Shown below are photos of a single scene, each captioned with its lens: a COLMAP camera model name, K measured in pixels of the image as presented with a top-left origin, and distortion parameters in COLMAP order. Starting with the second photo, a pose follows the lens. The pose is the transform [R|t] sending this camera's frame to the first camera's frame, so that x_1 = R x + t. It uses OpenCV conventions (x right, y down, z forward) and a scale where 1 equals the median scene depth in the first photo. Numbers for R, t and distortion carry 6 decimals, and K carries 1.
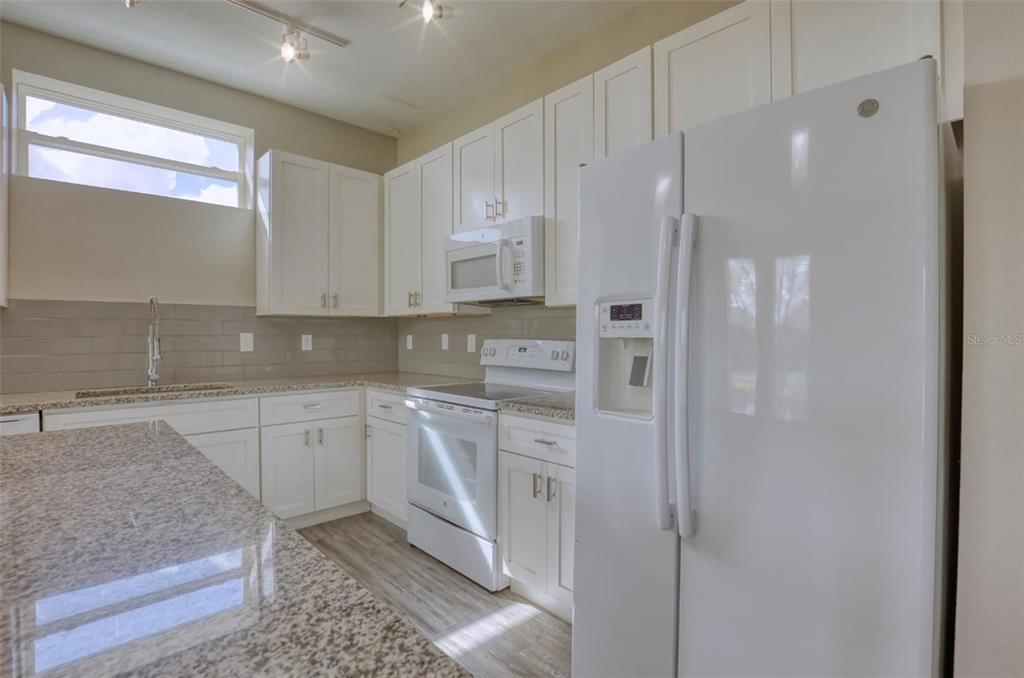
lens RADIAL K [[481.0, 0, 516.8], [0, 481.0, 338.8], [0, 0, 1]] dist [-0.037709, 0.007078]
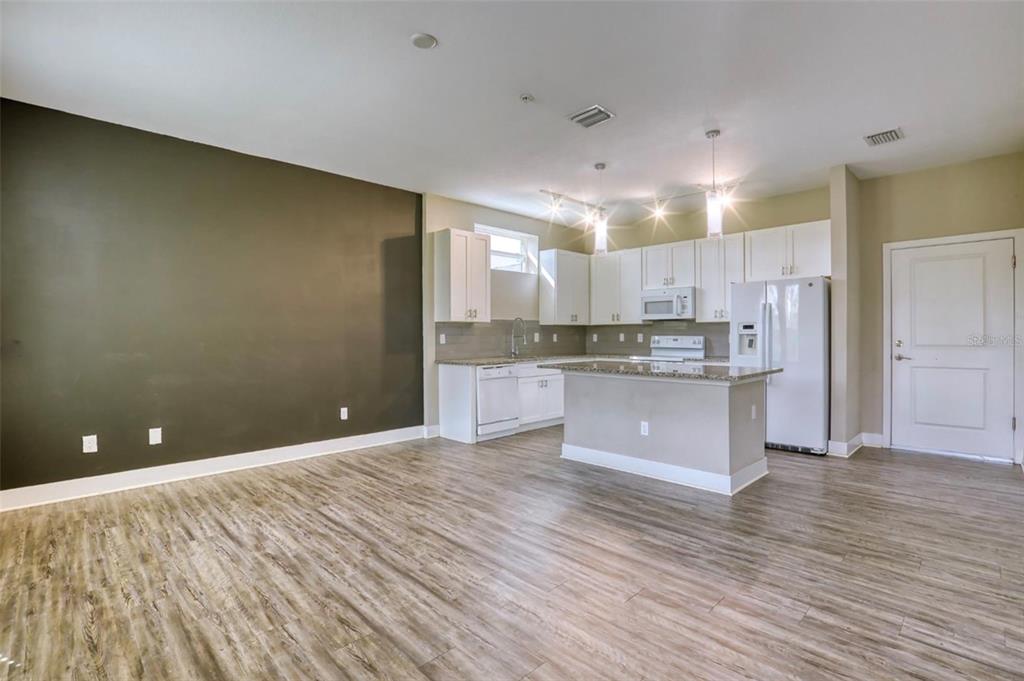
lens RADIAL K [[484.7, 0, 508.6], [0, 484.7, 335.9], [0, 0, 1]] dist [-0.037914, 0.007271]
pose [[0.999979, -0.003395, 0.005486, -0.823305], [0.003427, 0.999977, -0.005819, 0.014015], [-0.005466, 0.005838, 0.999968, -1.344438]]
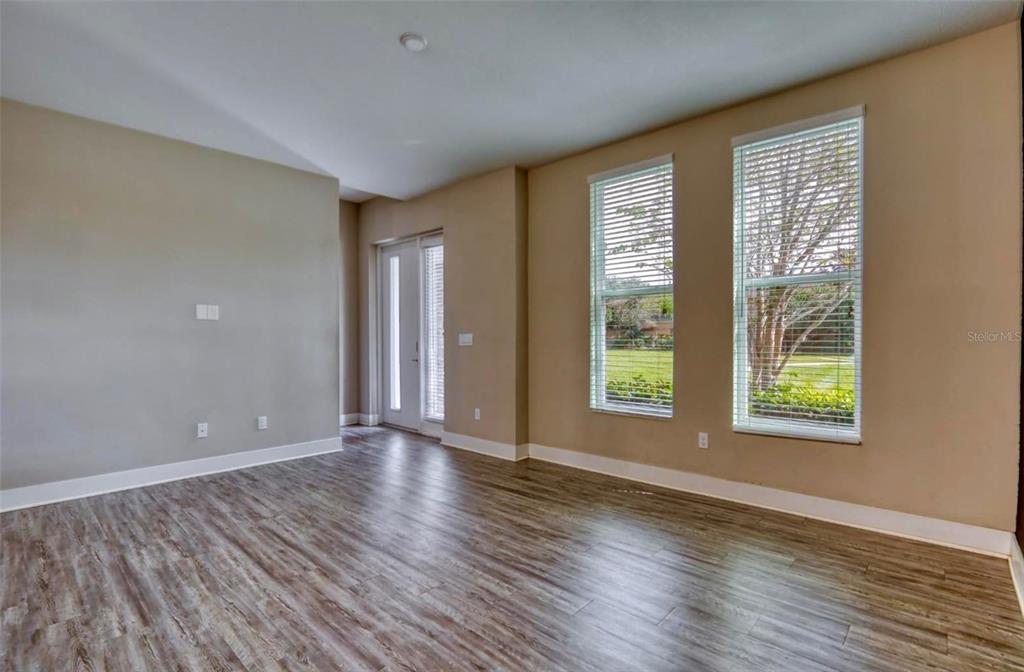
lens RADIAL K [[481.0, 0, 513.8], [0, 481.0, 334.6], [0, 0, 1]] dist [-0.037709, 0.007078]
pose [[-0.998062, 0.004983, -0.062025, -1.132512], [0.004427, 0.999949, 0.009095, -0.006445], [0.062067, 0.008802, -0.998033, 0.642953]]
